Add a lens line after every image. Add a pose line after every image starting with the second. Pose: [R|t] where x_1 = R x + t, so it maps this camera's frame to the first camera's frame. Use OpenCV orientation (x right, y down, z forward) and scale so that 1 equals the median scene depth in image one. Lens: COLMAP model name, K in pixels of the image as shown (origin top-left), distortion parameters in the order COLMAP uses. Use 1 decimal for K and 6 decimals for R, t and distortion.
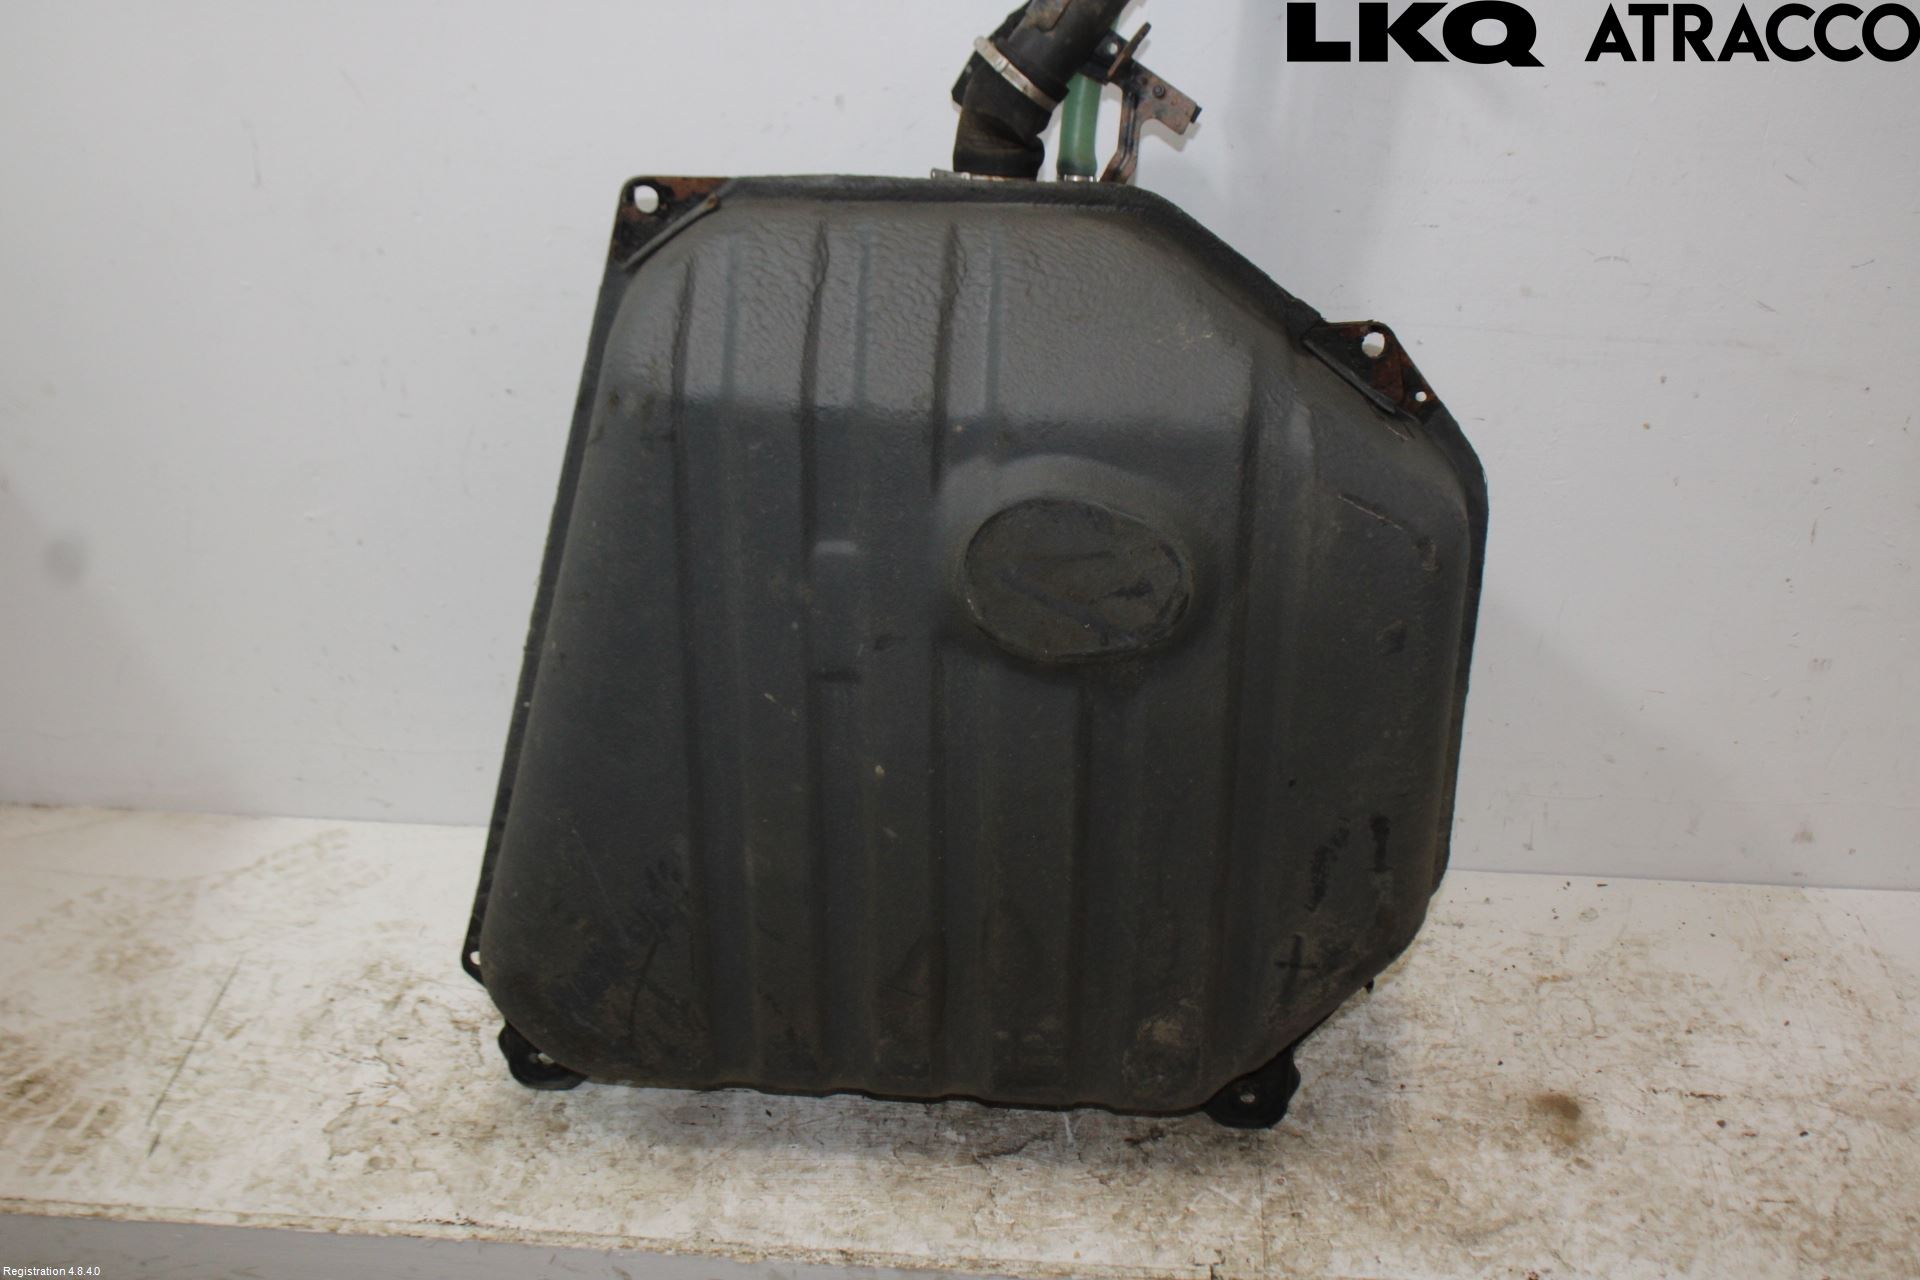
lens RADIAL K [[2276.6, 0, 959.1], [0, 2276.6, 641.8], [0, 0, 1]] dist [-0.016858, -0.027037]
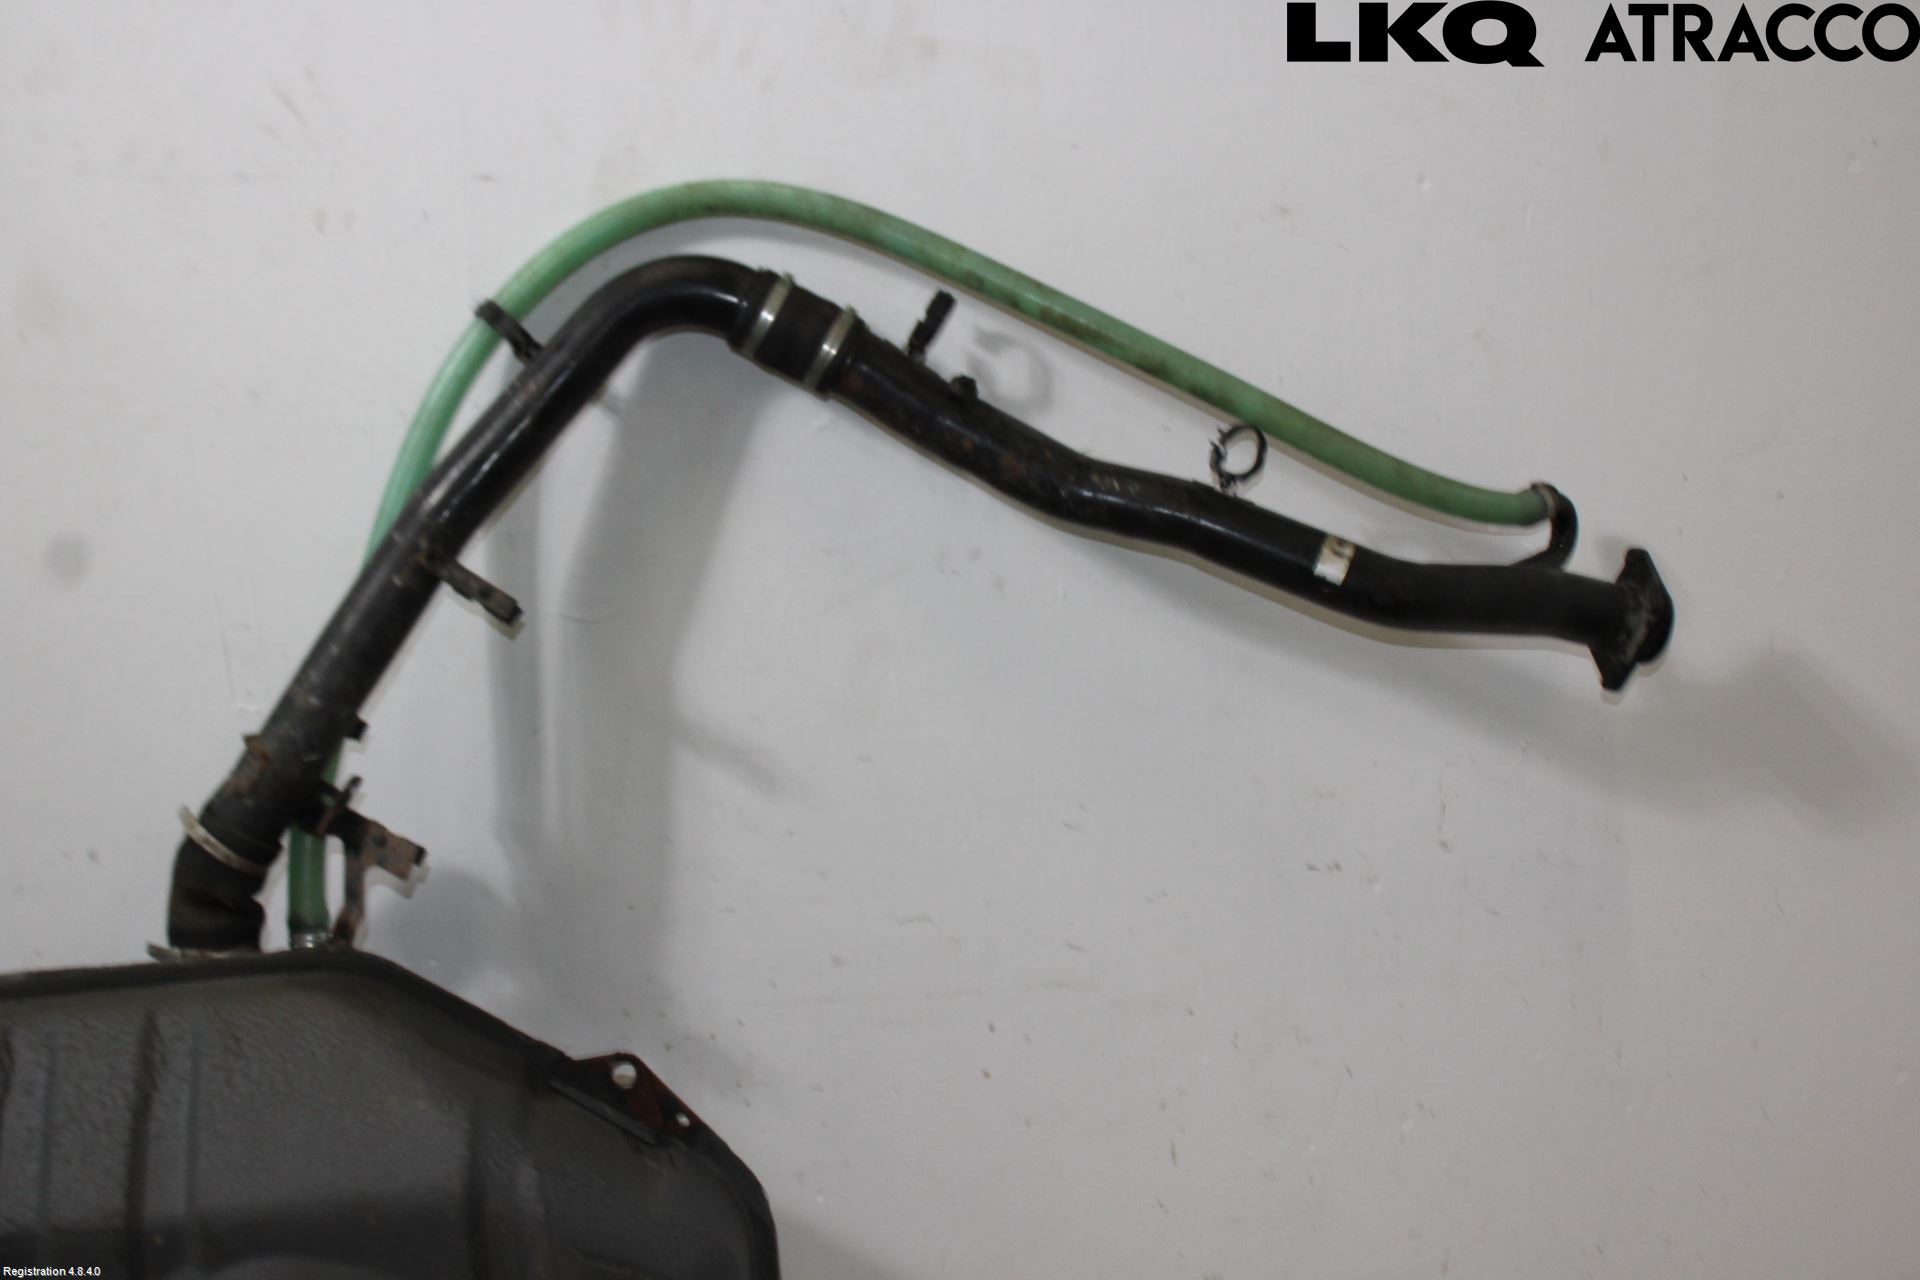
lens RADIAL K [[2276.6, 0, 959.1], [0, 2276.6, 641.8], [0, 0, 1]] dist [-0.016858, -0.027037]
pose [[0.980590, -0.097565, 0.170074, 0.182234], [0.133255, 0.967912, -0.213049, -0.087266], [-0.143830, 0.231577, 0.962125, 0.007291]]
